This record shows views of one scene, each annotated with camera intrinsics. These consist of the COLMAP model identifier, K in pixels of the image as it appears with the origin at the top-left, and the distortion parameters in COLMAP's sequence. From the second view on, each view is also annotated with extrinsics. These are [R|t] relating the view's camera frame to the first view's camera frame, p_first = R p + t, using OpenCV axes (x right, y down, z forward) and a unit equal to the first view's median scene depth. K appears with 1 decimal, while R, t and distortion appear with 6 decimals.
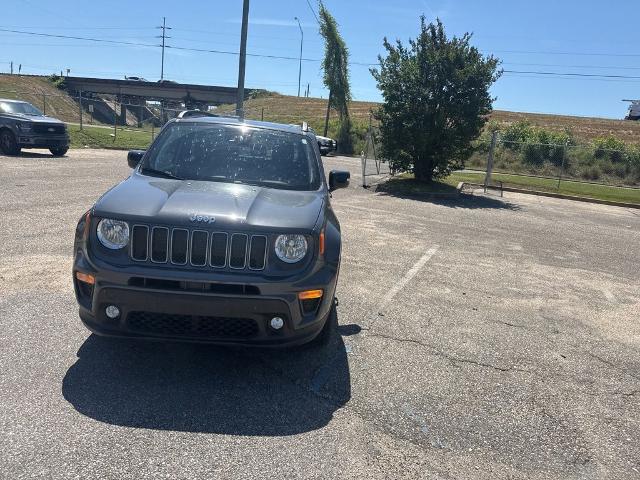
lens RADIAL K [[449.6, 0, 316.2], [0, 449.6, 241.9], [0, 0, 1]] dist [0.093549, -0.145631]
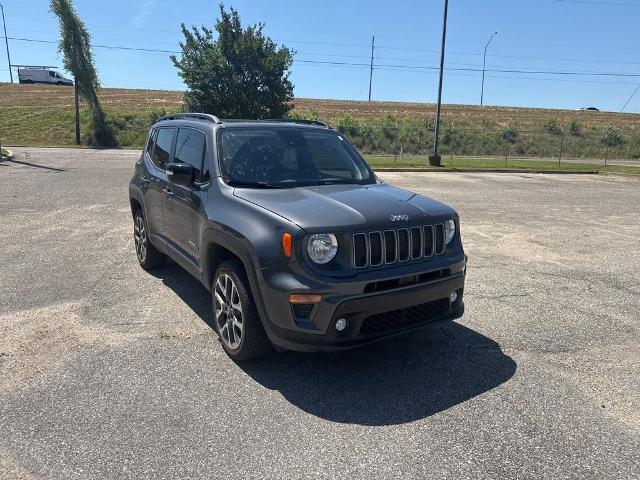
lens RADIAL K [[449.4, 0, 320.0], [0, 449.4, 240.0], [0, 0, 1]] dist [0.080179, -0.121831]
pose [[0.845993, -0.186773, 0.499412, -0.157145], [0.172832, 0.982128, 0.074527, -0.018291], [-0.504406, 0.023265, 0.863153, 0.028431]]
